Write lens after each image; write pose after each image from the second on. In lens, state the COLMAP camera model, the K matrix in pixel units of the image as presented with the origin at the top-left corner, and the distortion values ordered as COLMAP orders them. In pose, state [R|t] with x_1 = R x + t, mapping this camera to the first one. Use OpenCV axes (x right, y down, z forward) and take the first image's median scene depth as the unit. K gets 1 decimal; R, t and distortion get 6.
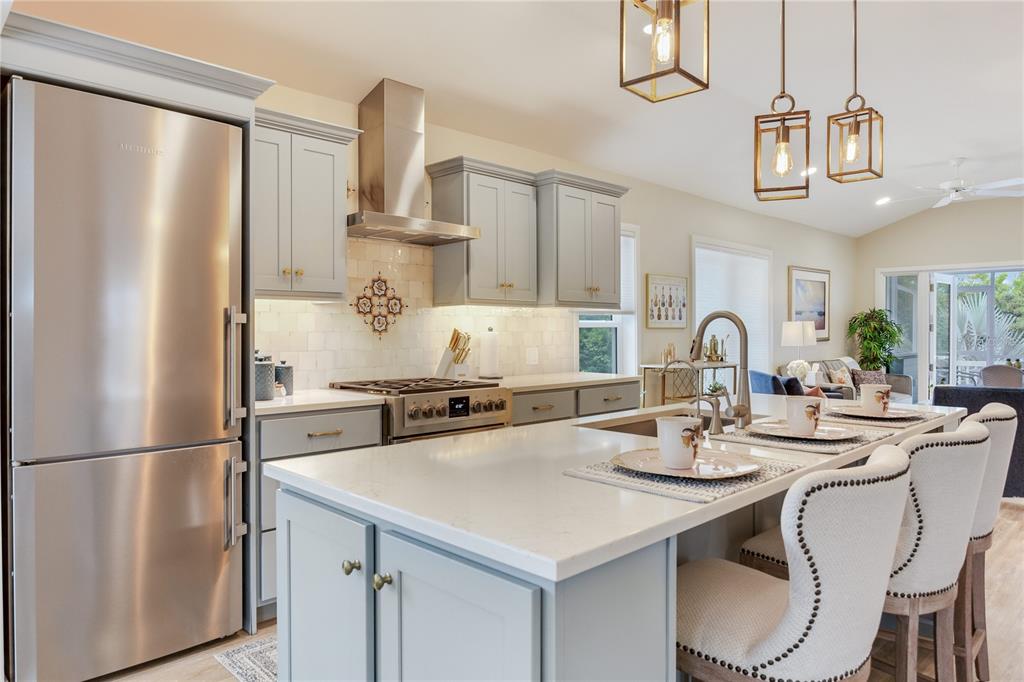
lens RADIAL K [[628.8, 0, 496.0], [0, 628.8, 337.5], [0, 0, 1]] dist [0.003766, 0.000144]
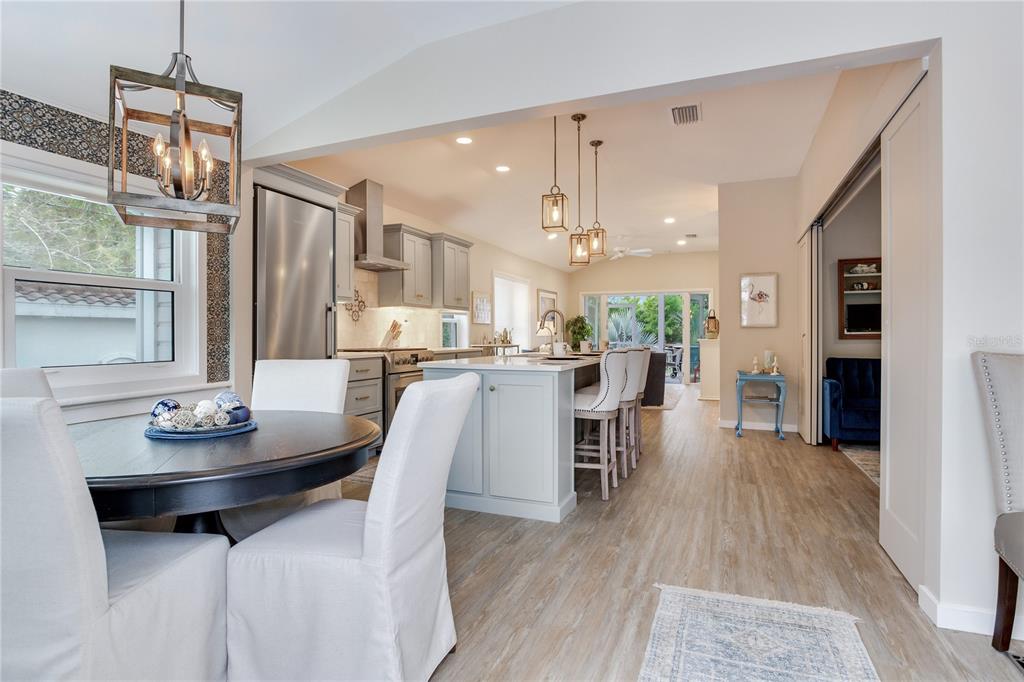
lens RADIAL K [[519.1, 0, 490.1], [0, 519.1, 341.5], [0, 0, 1]] dist [-0.021891, 0.000218]
pose [[0.920652, -0.008582, 0.390289, -0.263453], [0.008760, 0.999961, 0.001326, 0.032754], [-0.390285, 0.002198, 0.920691, -0.303469]]
